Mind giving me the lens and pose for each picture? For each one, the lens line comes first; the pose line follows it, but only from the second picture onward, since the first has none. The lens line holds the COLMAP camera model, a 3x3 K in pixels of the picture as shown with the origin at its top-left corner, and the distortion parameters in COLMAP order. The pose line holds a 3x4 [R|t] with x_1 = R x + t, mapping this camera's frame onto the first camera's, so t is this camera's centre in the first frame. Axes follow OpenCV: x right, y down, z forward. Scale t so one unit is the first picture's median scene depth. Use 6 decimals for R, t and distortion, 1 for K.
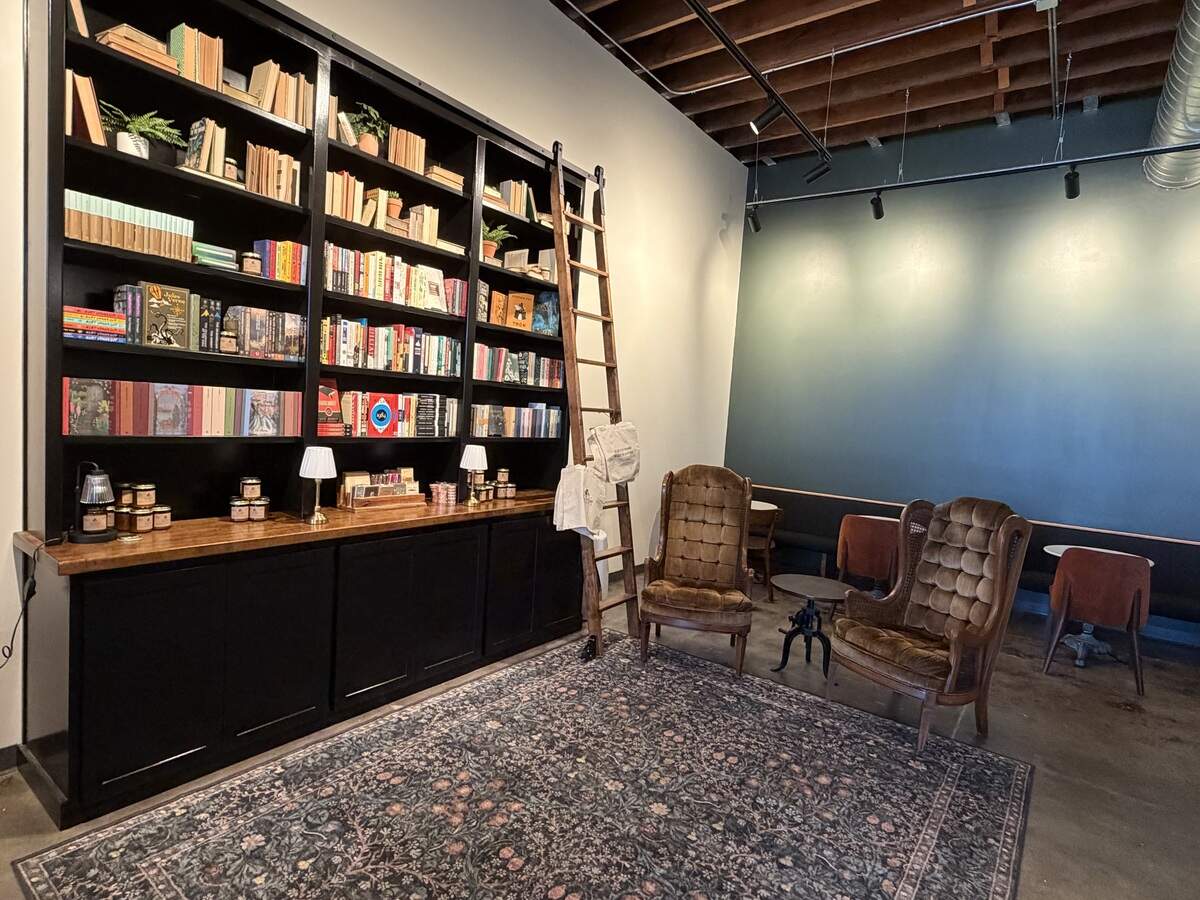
lens RADIAL K [[631.6, 0, 600.0], [0, 631.6, 450.0], [0, 0, 1]] dist [0.003564, 0.000437]
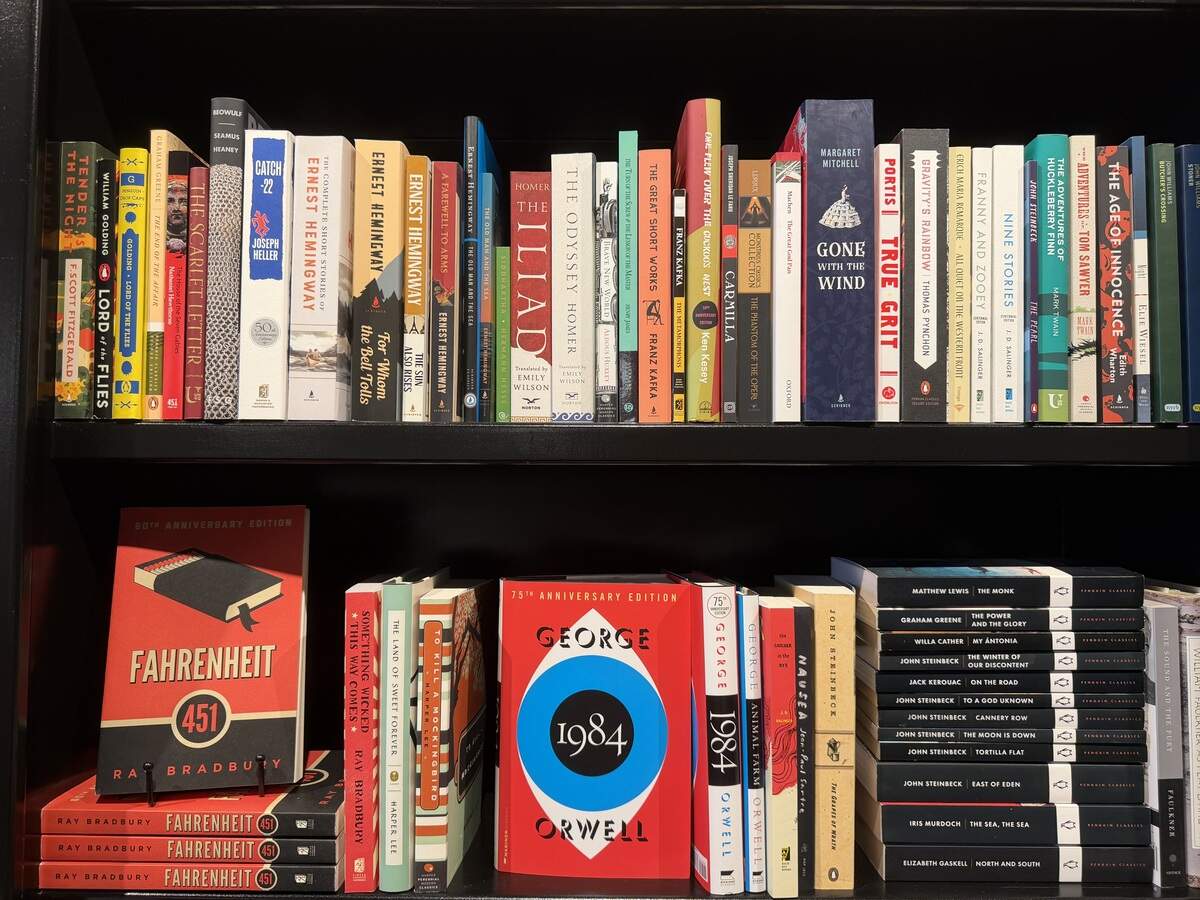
lens RADIAL K [[847.6, 0, 600.0], [0, 847.6, 450.0], [0, 0, 1]] dist [-0.005011, -0.003208]
pose [[0.584628, -0.108347, -0.804035, -0.176760], [-0.023270, 0.988395, -0.150110, -0.088482], [0.810968, 0.106469, 0.575322, 0.865480]]
